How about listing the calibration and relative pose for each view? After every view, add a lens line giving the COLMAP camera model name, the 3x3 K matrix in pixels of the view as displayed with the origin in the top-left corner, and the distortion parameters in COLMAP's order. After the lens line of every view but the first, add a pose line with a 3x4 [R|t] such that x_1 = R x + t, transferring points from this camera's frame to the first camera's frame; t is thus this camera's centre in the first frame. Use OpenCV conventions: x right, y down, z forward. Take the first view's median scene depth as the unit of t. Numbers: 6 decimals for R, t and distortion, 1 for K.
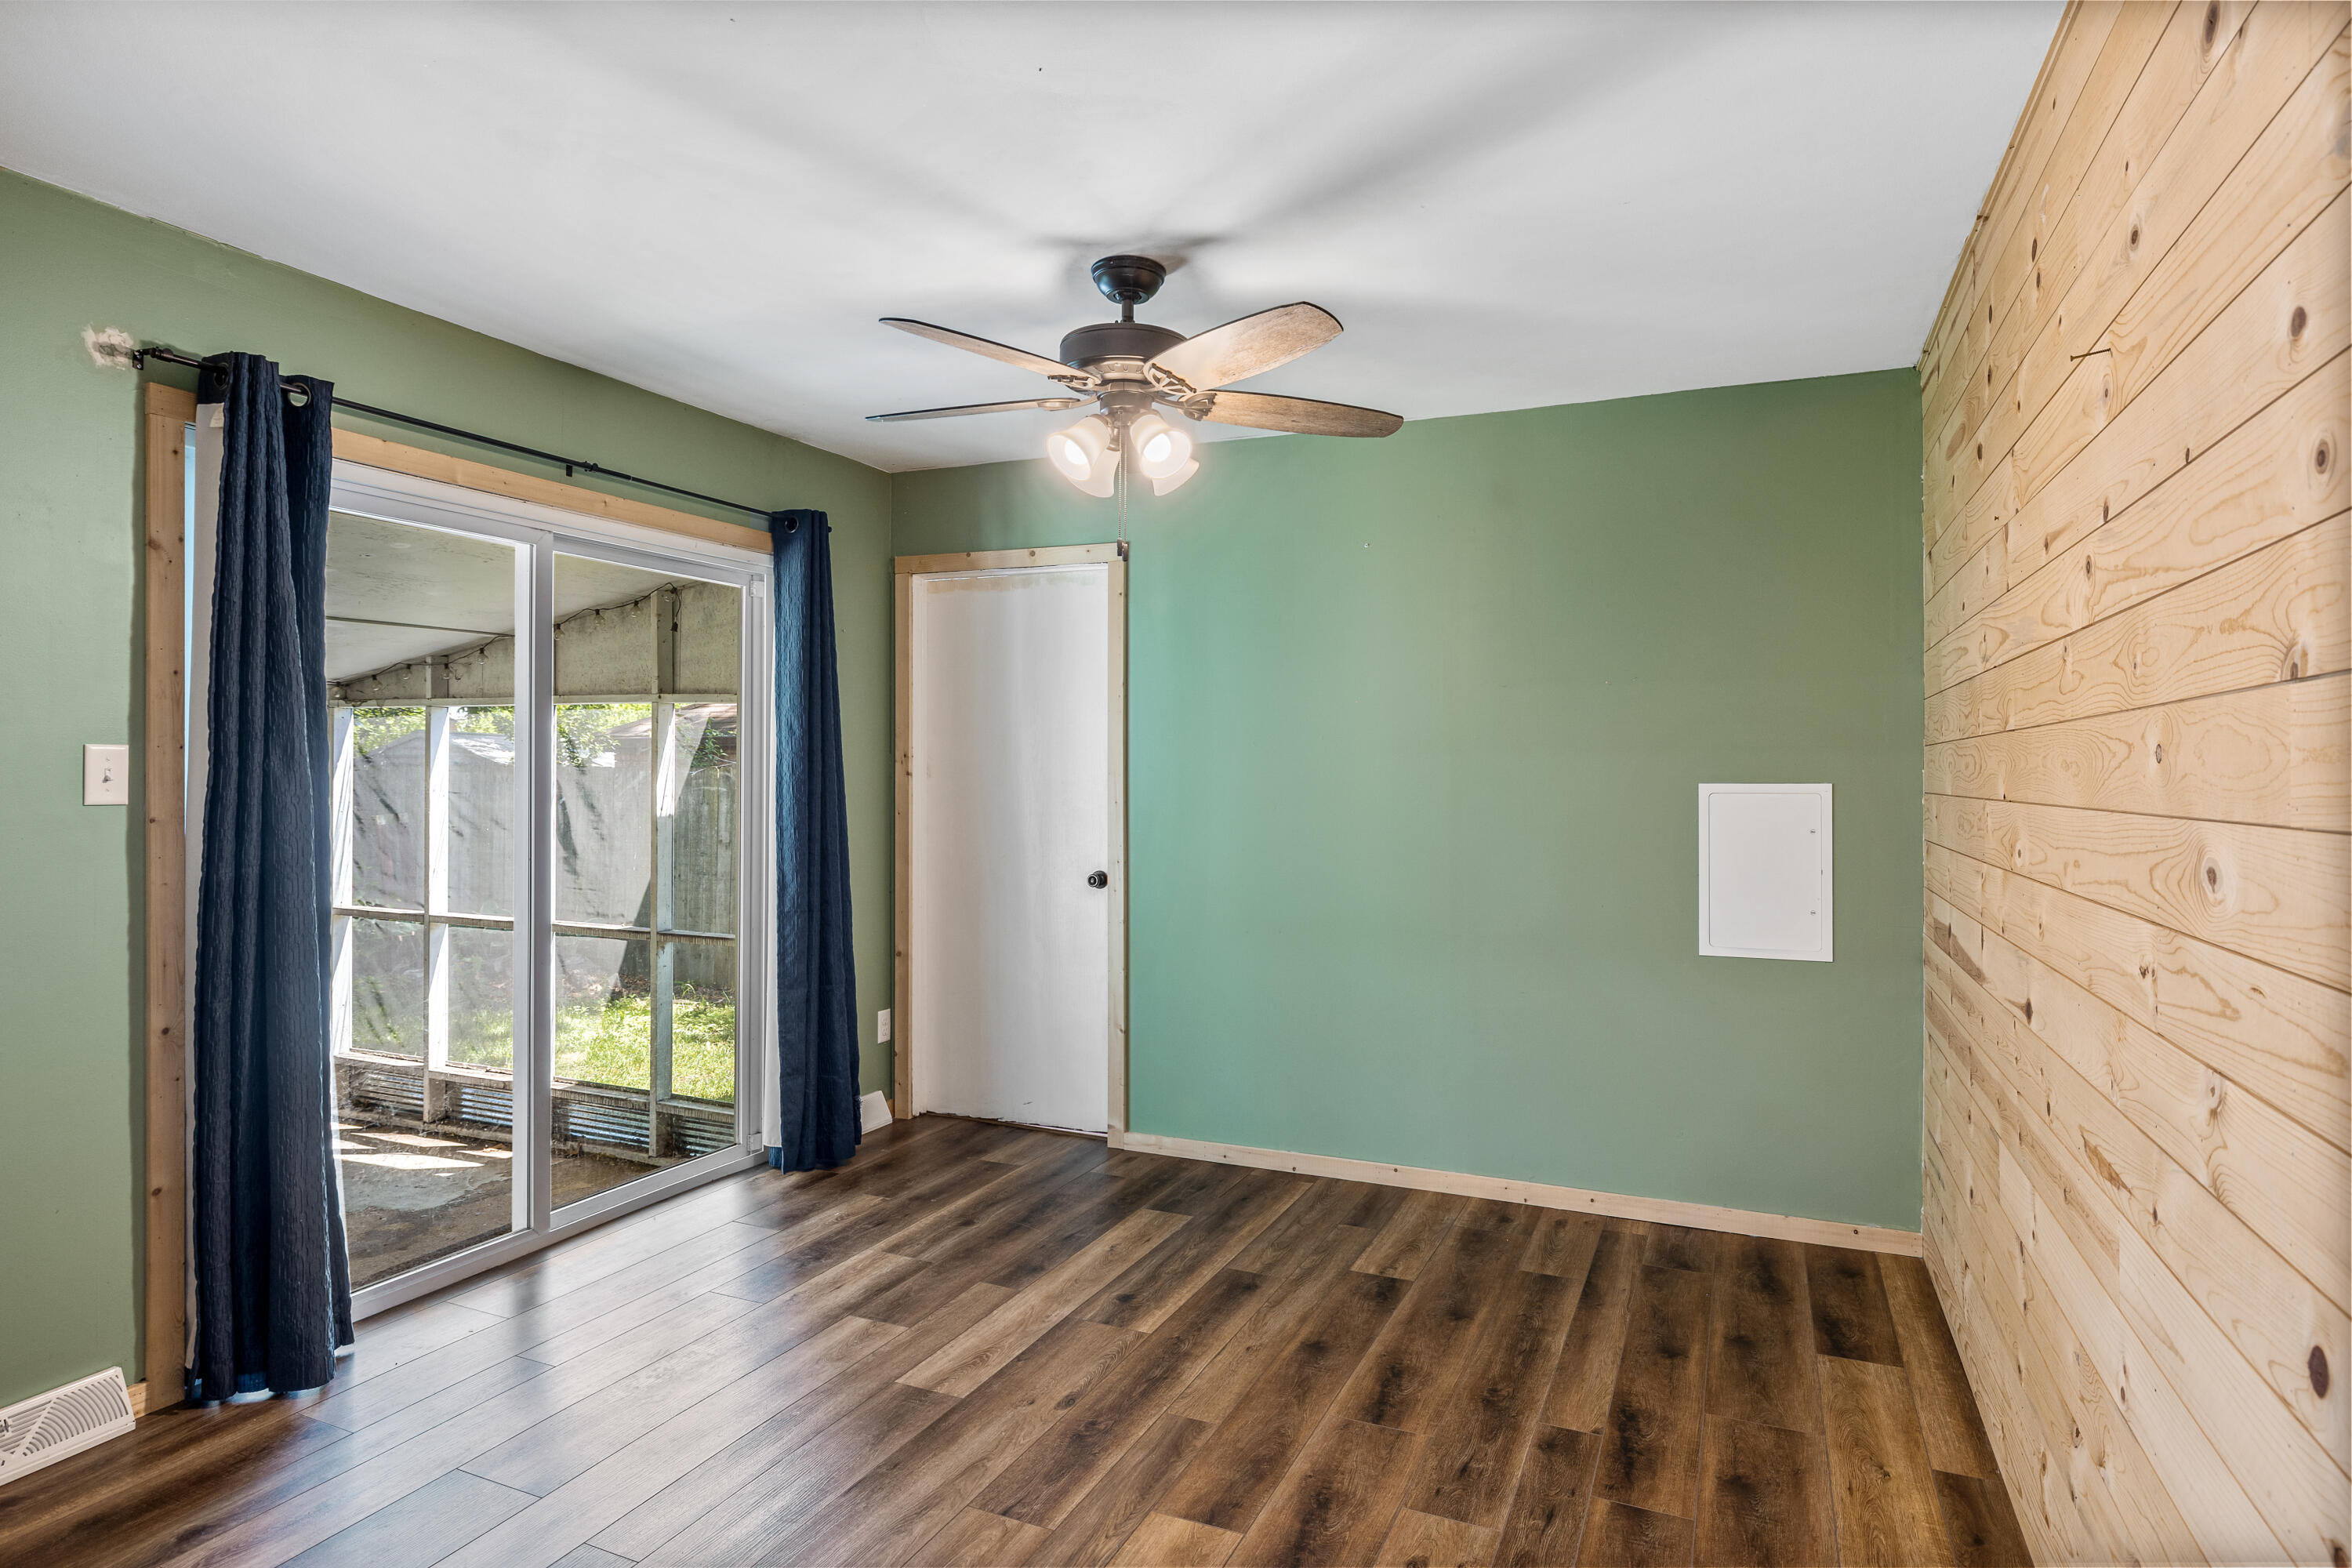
lens RADIAL K [[1309.0, 0, 1143.9], [0, 1309.0, 772.1], [0, 0, 1]] dist [-0.002308, 0.001356]
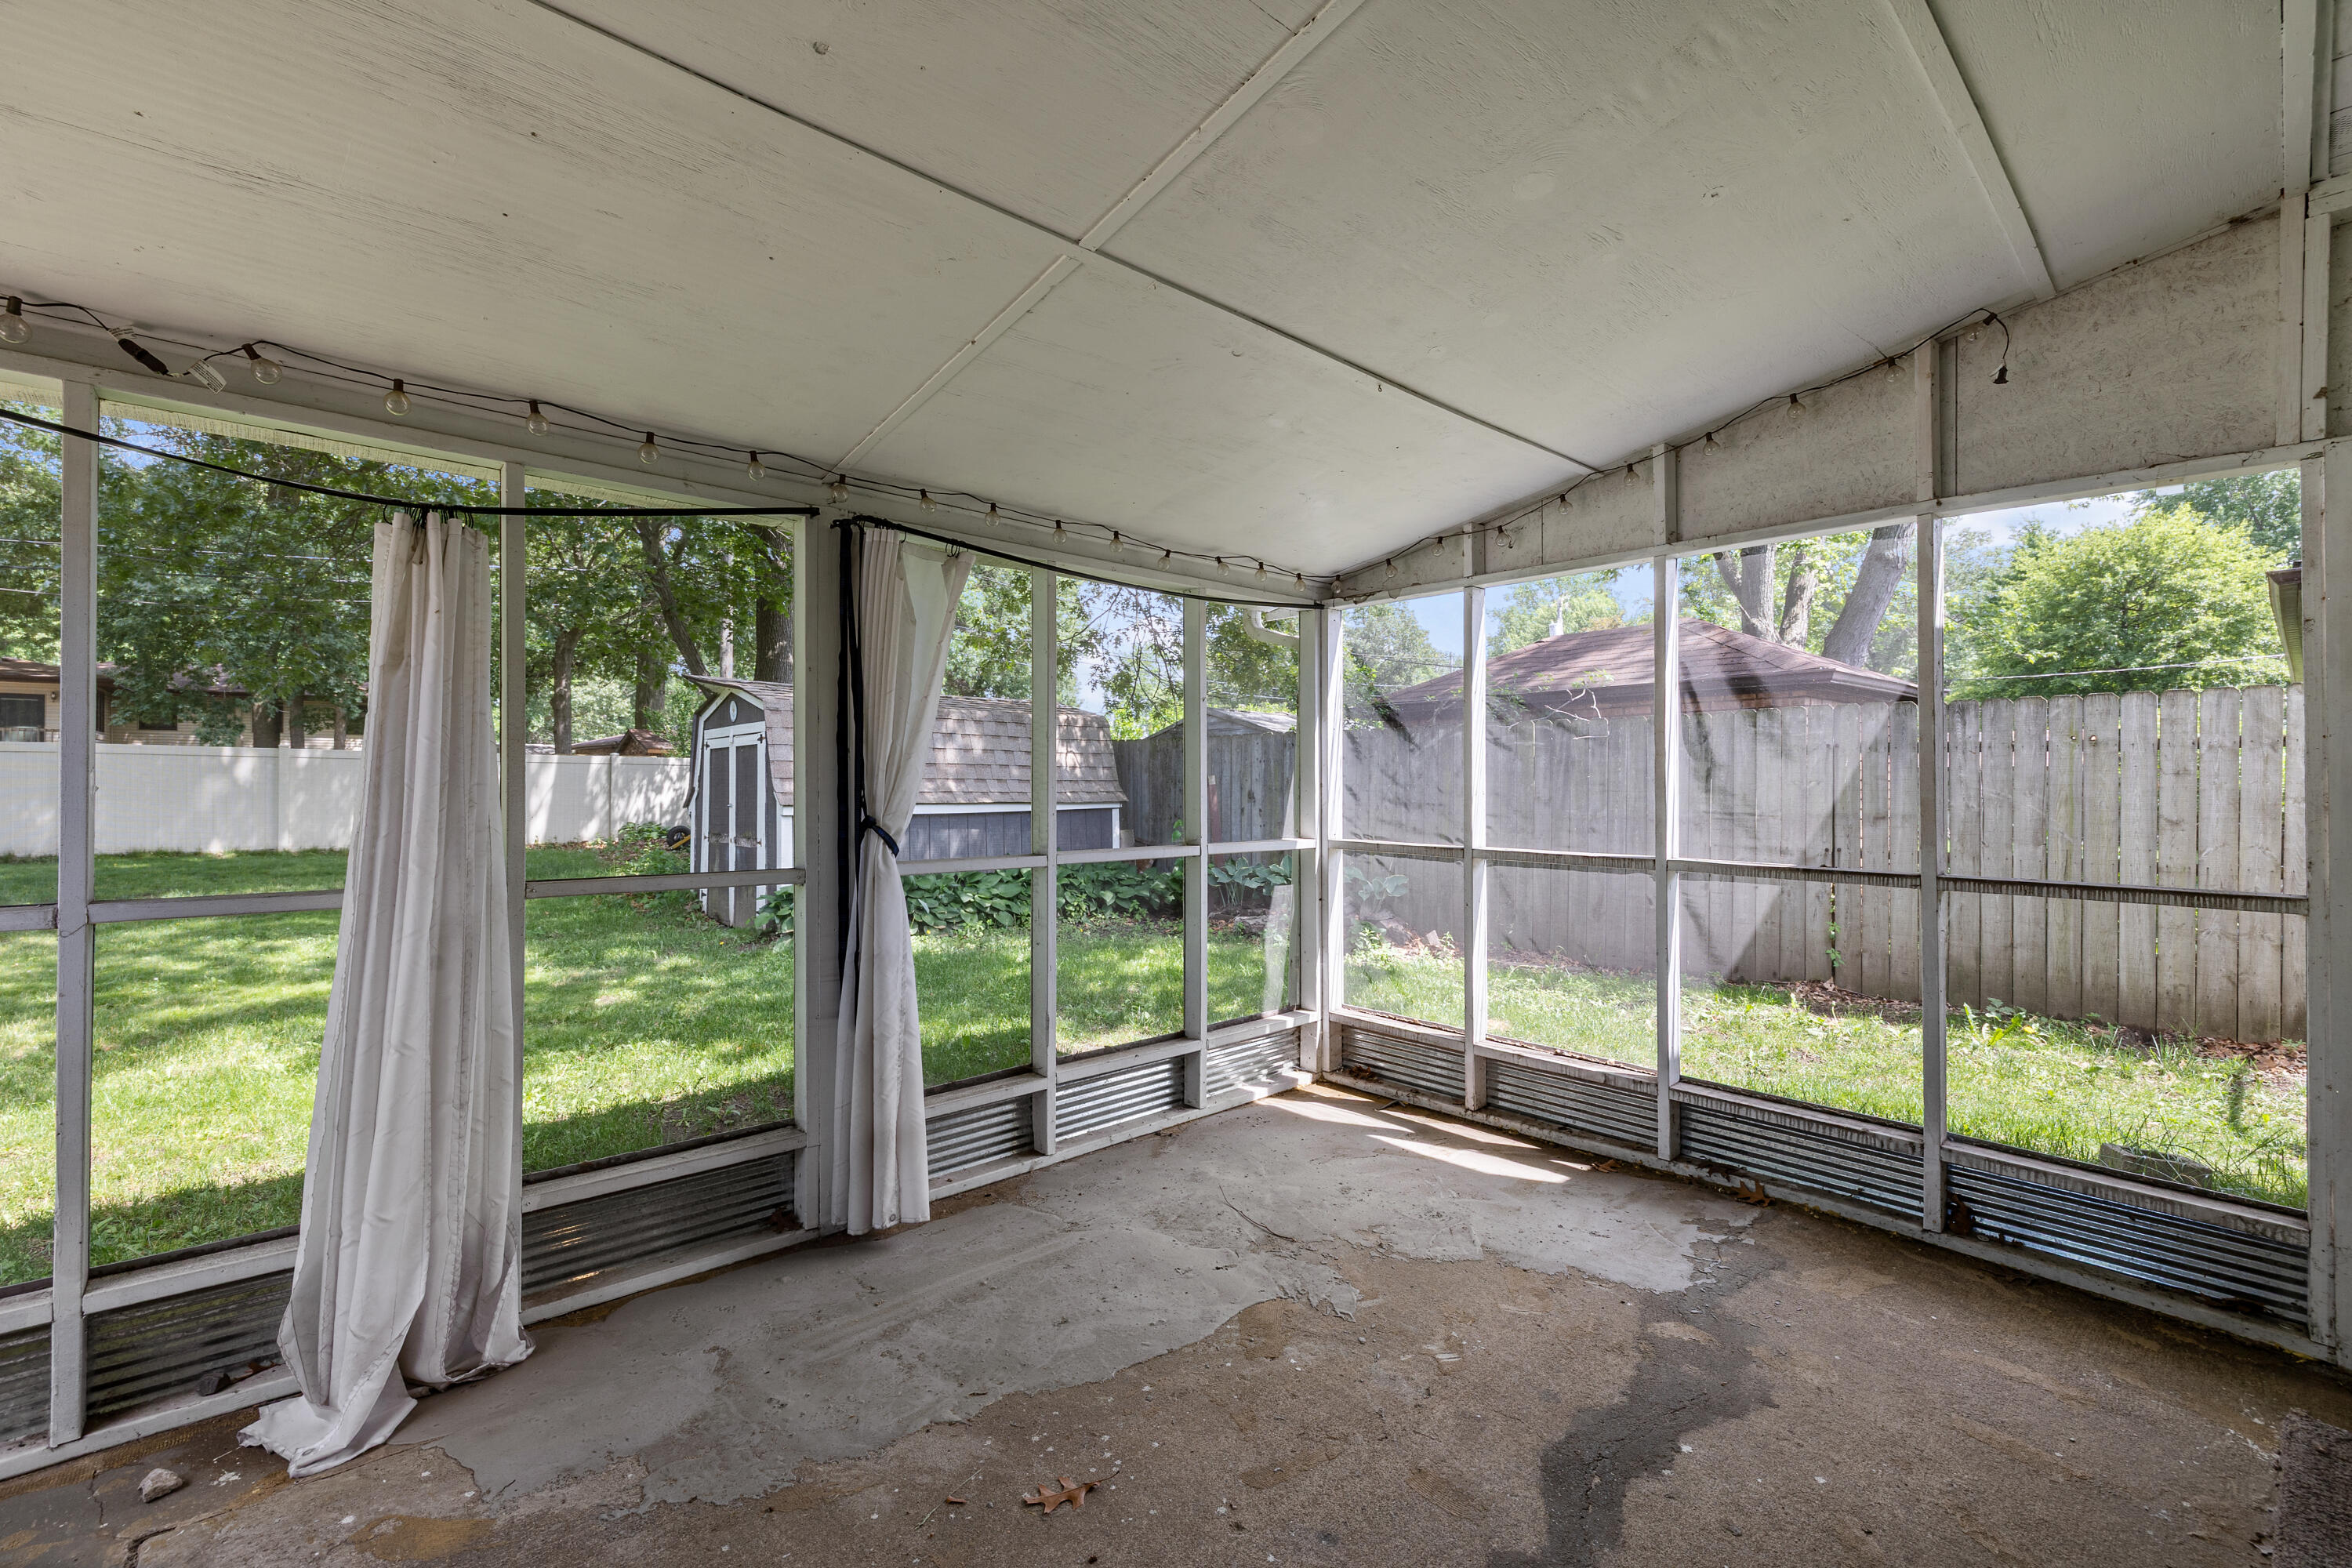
lens RADIAL K [[993.8, 0, 1159.1], [0, 993.8, 785.9], [0, 0, 1]] dist [0.000247, 0.000609]
pose [[0.910245, -0.003129, -0.414059, -0.476307], [0.003083, 0.999995, -0.000781, 0.072097], [0.414059, -0.000565, 0.910250, 0.378196]]
